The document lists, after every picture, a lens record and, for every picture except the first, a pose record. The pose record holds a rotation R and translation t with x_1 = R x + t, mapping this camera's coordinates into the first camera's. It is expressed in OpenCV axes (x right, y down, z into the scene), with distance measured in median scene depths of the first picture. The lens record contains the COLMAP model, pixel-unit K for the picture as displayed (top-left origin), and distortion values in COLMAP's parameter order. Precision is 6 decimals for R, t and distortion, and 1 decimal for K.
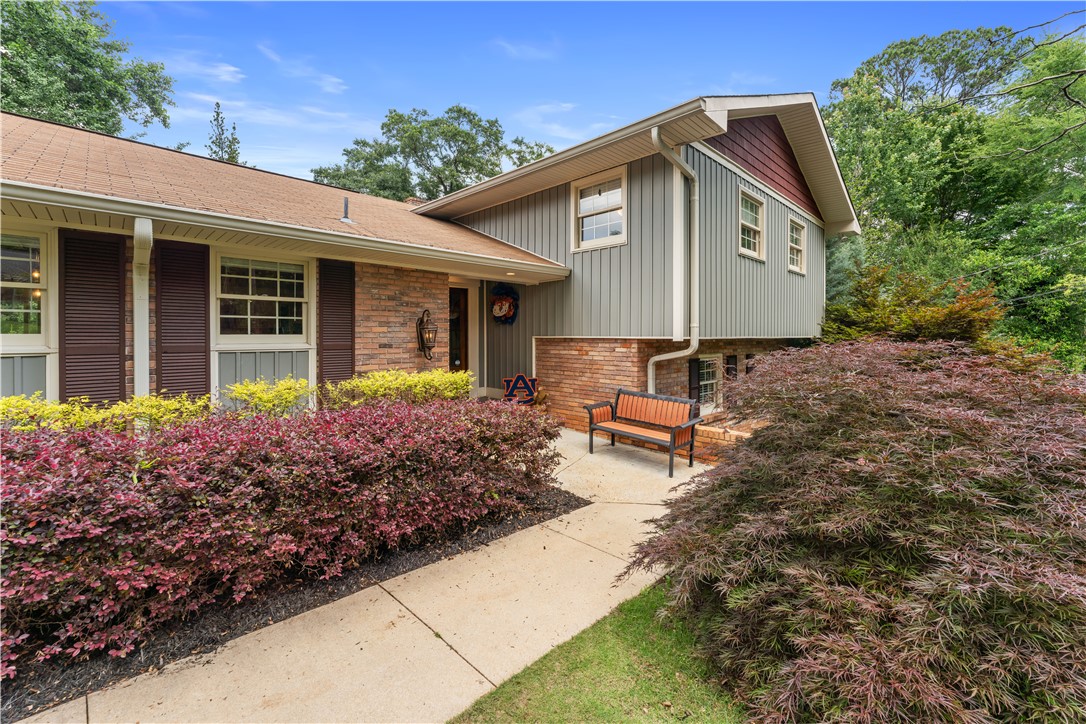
lens RADIAL K [[447.4, 0, 543.4], [0, 447.4, 337.7], [0, 0, 1]] dist [-0.000211, 0.000011]
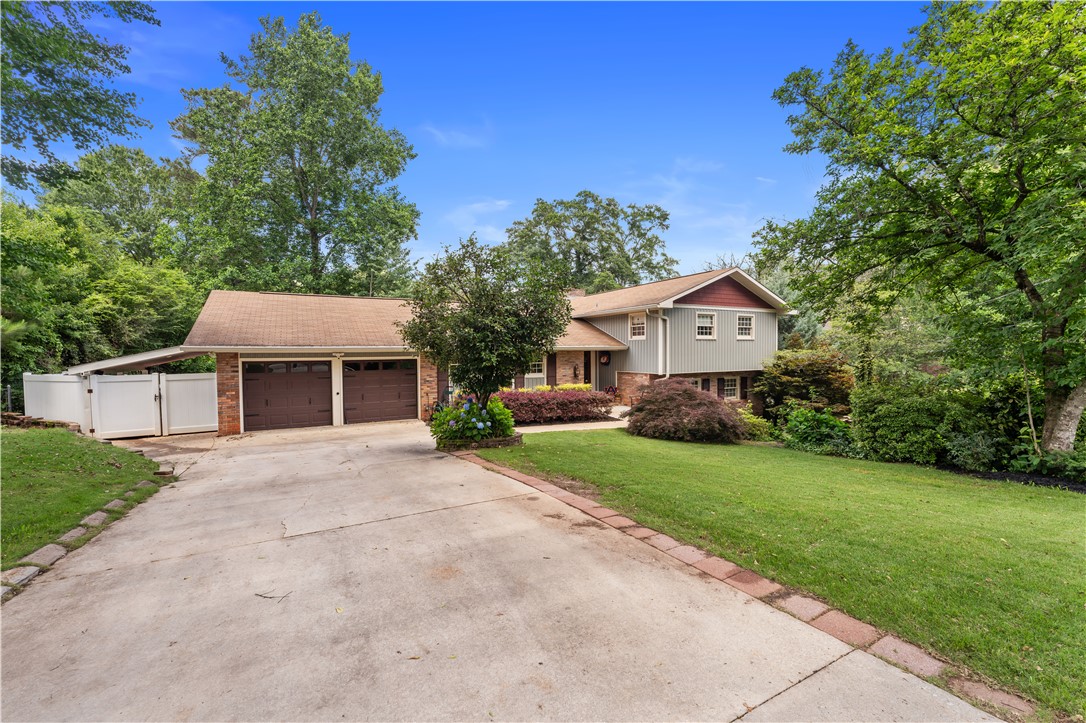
lens RADIAL K [[440.5, 0, 543.0], [0, 440.5, 361.5], [0, 0, 1]] dist [-0.000267, -0.000008]
pose [[0.959634, -0.002519, -0.281239, 0.299139], [0.007781, 0.999815, 0.017597, -0.109748], [0.281143, -0.019075, 0.959476, -1.609337]]
